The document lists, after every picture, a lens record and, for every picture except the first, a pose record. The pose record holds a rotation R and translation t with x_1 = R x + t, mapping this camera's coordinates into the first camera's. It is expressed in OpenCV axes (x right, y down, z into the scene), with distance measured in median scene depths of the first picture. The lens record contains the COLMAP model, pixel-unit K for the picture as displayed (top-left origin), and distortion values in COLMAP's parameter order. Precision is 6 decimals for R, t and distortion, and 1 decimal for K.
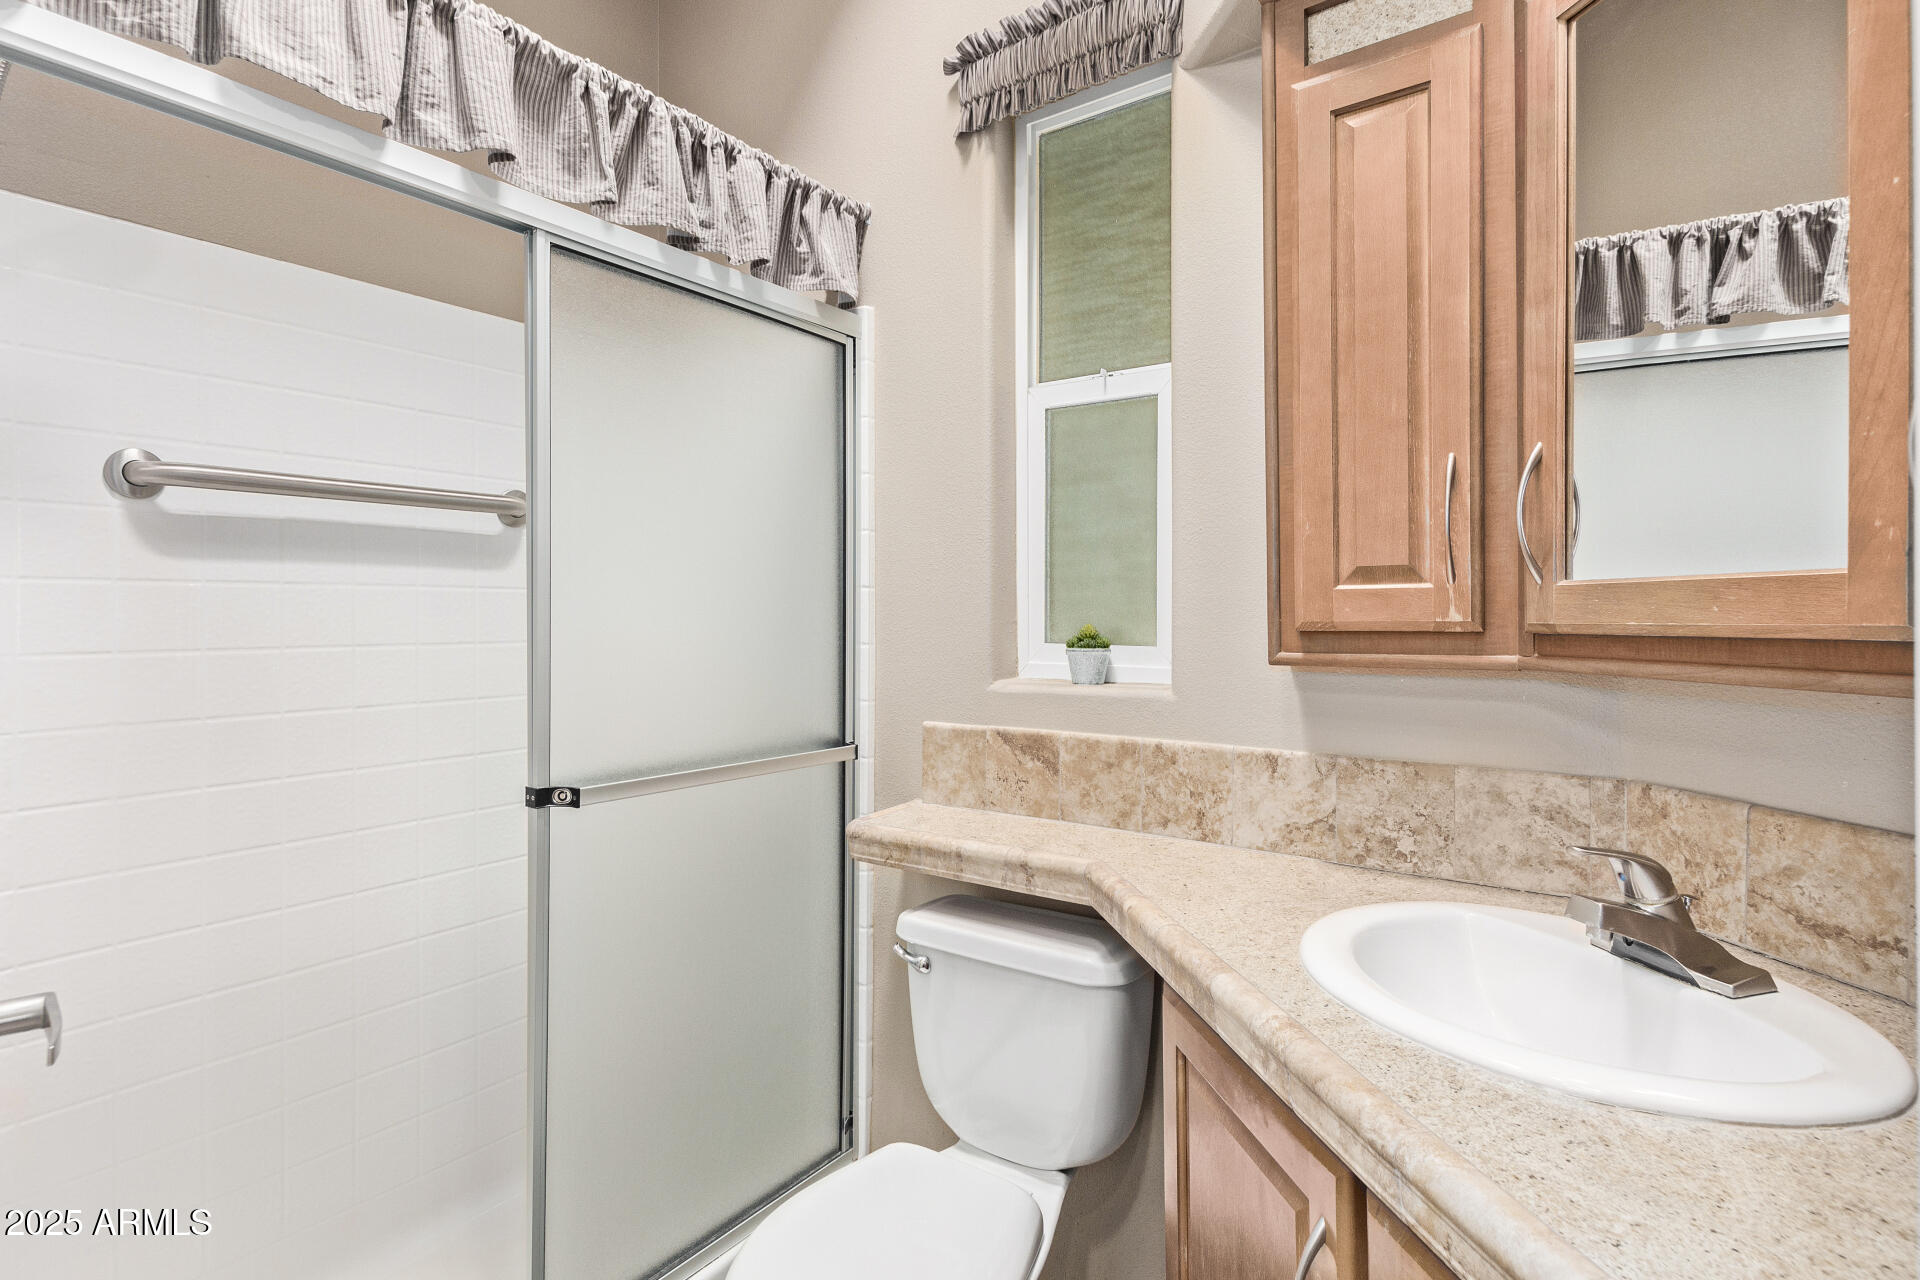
lens RADIAL K [[955.9, 0, 961.6], [0, 955.9, 583.7], [0, 0, 1]] dist [0.017871, 0.000120]
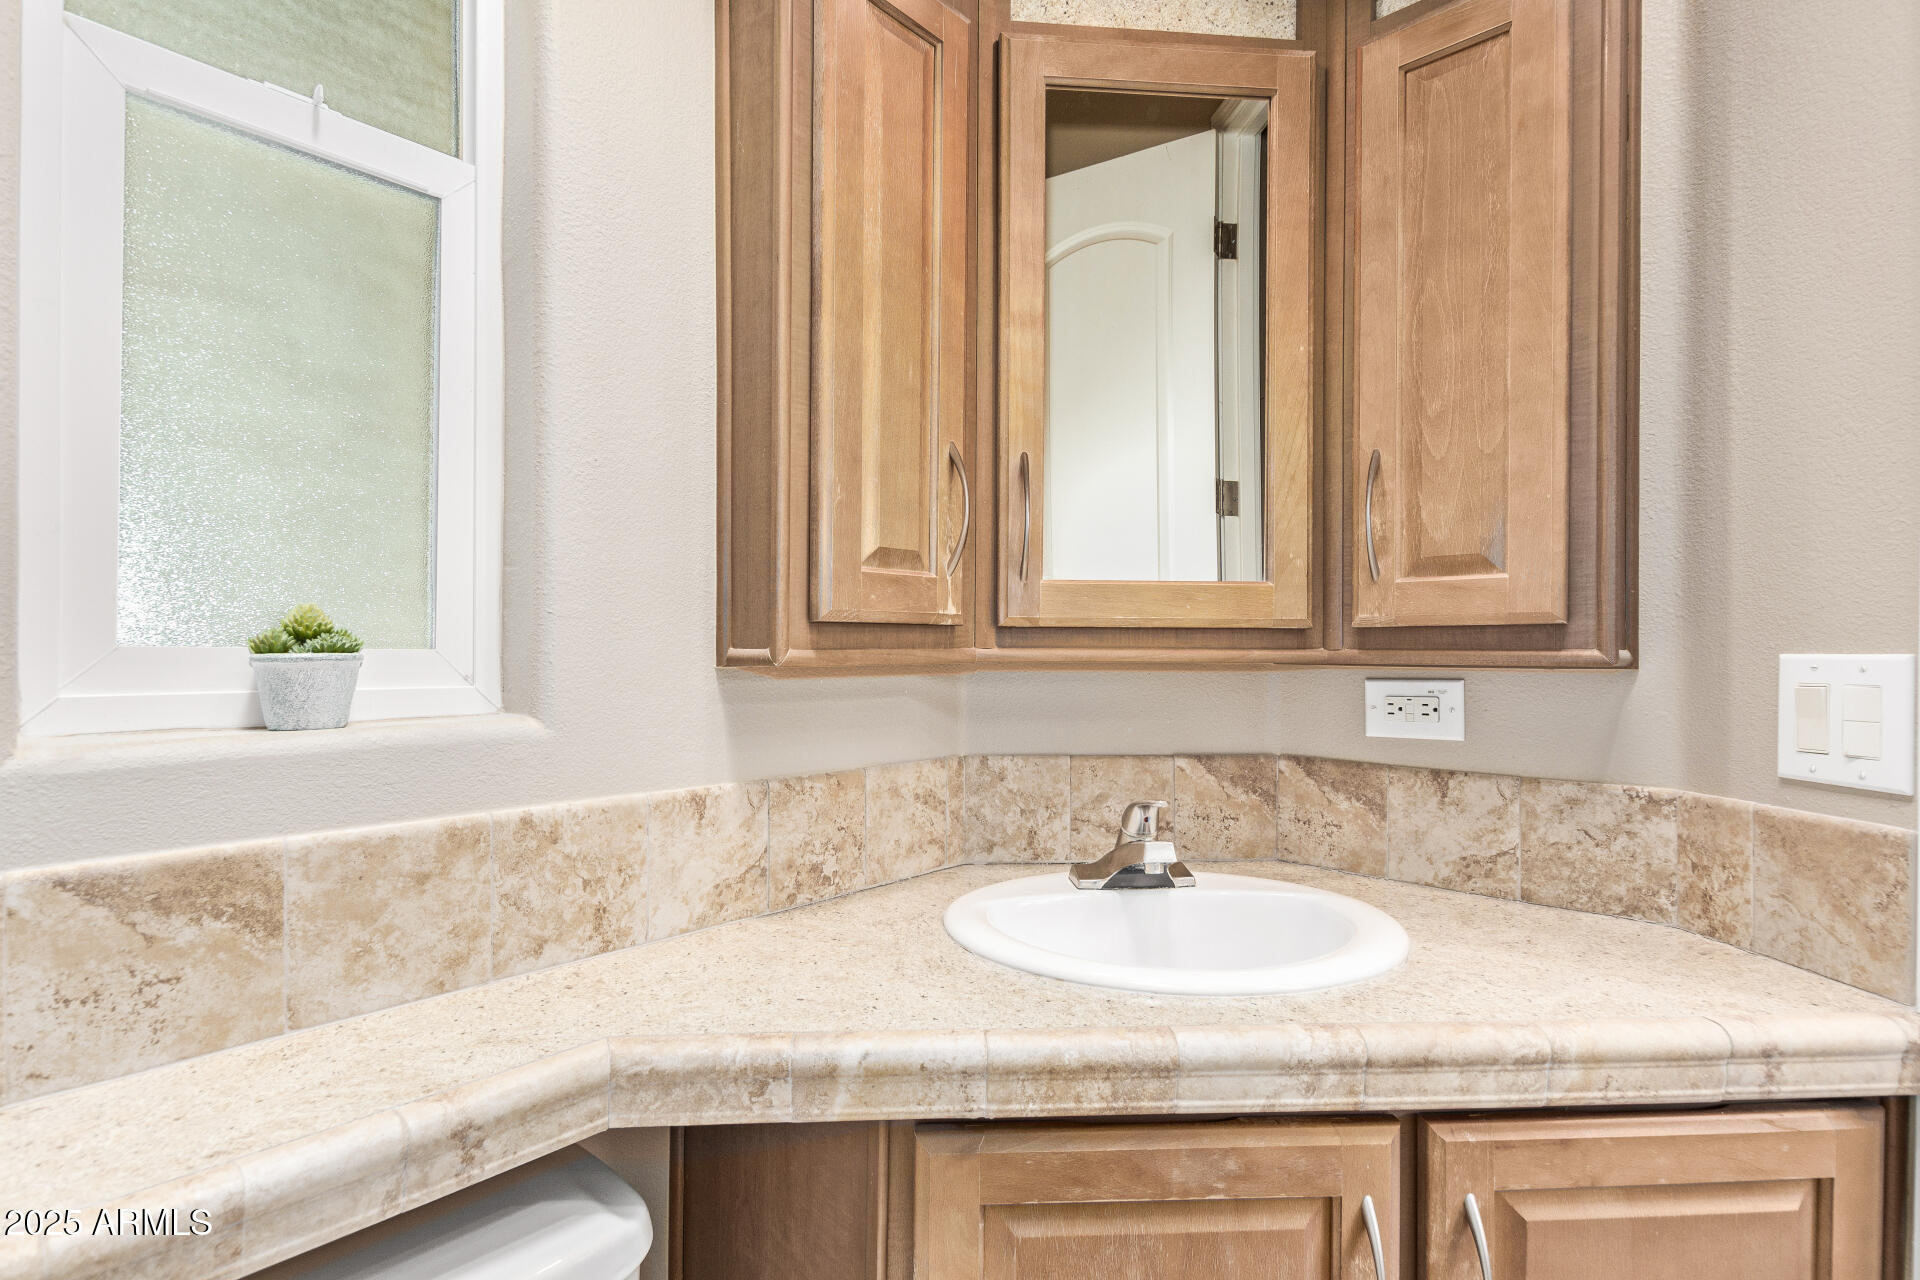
lens RADIAL K [[934.1, 0, 958.7], [0, 934.1, 631.5], [0, 0, 1]] dist [0.010992, -0.001119]
pose [[0.107706, 0.016648, 0.994043, -0.364086], [-0.041385, 0.999068, -0.012248, 0.057710], [-0.993321, -0.039820, 0.108295, 0.753574]]
